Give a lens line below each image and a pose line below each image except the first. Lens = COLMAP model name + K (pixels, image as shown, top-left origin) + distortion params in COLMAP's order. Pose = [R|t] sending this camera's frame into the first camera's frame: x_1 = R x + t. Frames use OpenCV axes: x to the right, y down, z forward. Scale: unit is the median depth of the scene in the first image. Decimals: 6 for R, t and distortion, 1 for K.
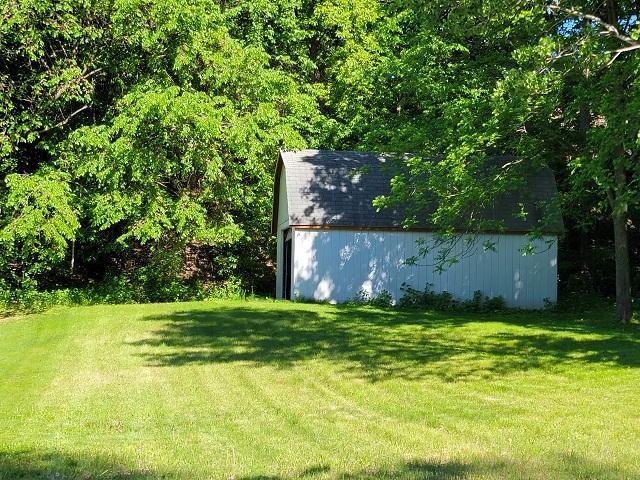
lens RADIAL K [[1264.3, 0, 319.7], [0, 1264.3, 240.5], [0, 0, 1]] dist [0.074440, 0.000000]
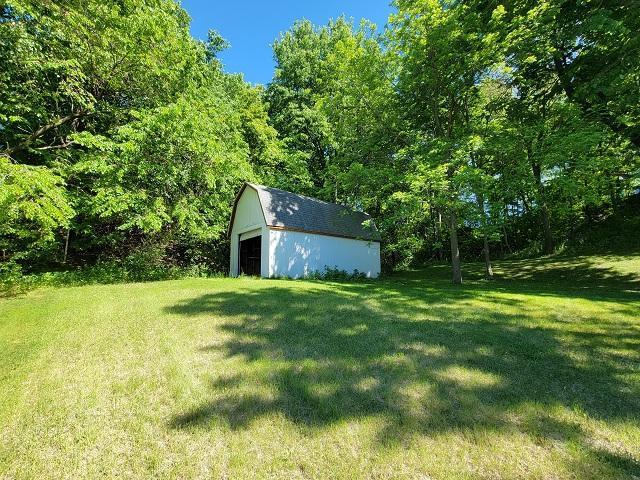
lens RADIAL K [[265.8, 0, 317.8], [0, 265.8, 240.3], [0, 0, 1]] dist [-0.000429, -0.001285]
pose [[0.843166, 0.046235, 0.535661, -0.136830], [-0.008439, 0.997311, -0.072799, 0.026294], [-0.537587, 0.056861, 0.841289, 0.710229]]
